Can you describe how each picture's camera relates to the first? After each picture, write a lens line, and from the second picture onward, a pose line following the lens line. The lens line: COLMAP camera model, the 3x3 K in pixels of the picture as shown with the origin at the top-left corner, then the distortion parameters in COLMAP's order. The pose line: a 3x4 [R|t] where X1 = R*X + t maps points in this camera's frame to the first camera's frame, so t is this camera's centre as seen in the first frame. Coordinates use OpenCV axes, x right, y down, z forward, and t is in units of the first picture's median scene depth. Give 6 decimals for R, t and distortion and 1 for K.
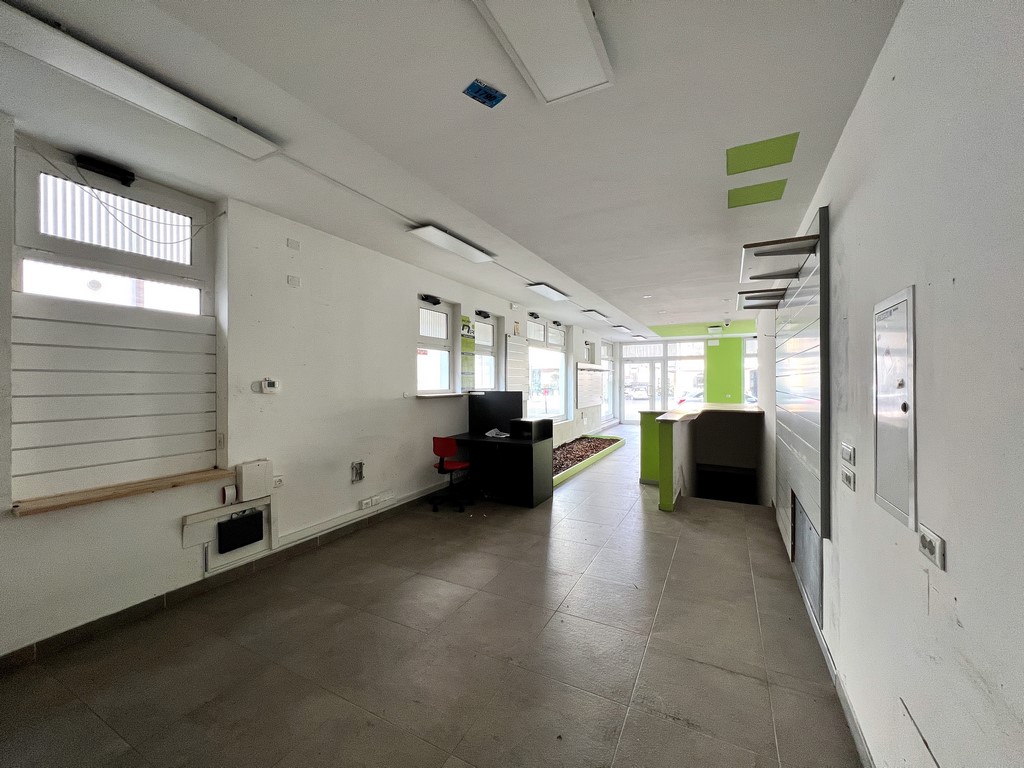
lens RADIAL K [[407.6, 0, 513.0], [0, 407.6, 381.4], [0, 0, 1]] dist [-0.000855, -0.000030]
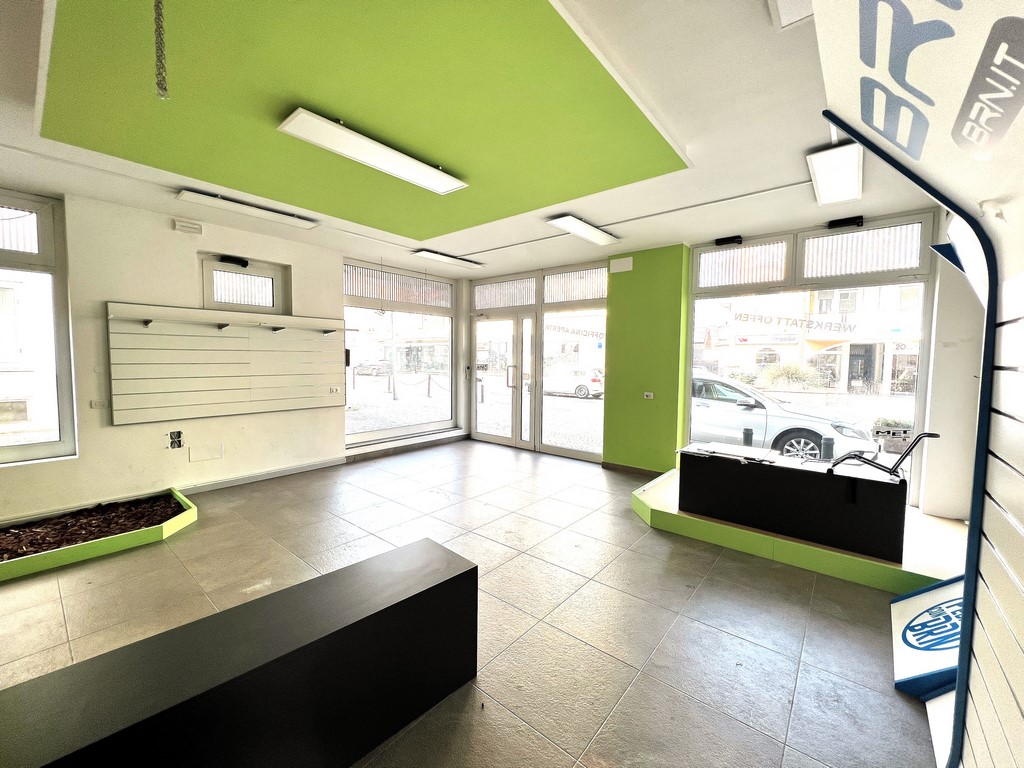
lens RADIAL K [[407.6, 0, 516.3], [0, 407.6, 382.5], [0, 0, 1]] dist [-0.000855, -0.000030]
pose [[0.982802, 0.009293, -0.184431, 0.821780], [0.000182, 0.998684, 0.051289, 0.011788], [0.184665, -0.050441, 0.981506, 0.980782]]
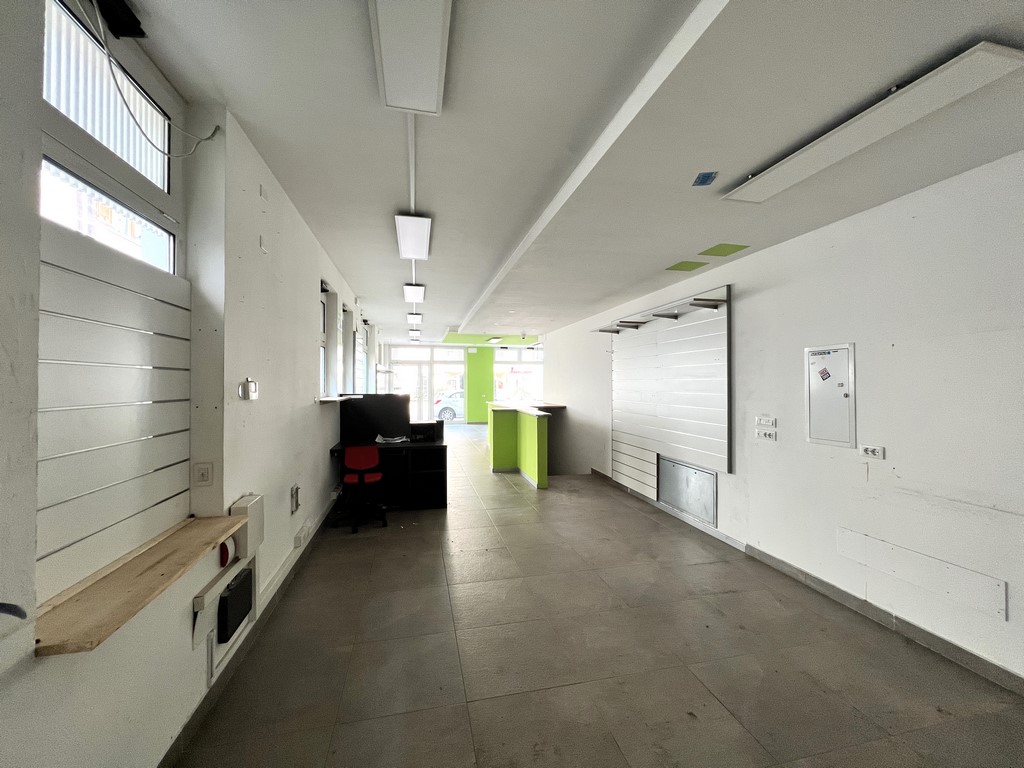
lens RADIAL K [[407.6, 0, 509.5], [0, 407.6, 383.9], [0, 0, 1]] dist [-0.000855, -0.000030]
pose [[0.761999, 0.002440, 0.647573, -0.318839], [-0.003398, 0.999994, 0.000231, 0.000443], [-0.647569, -0.002377, 0.762003, 0.079543]]
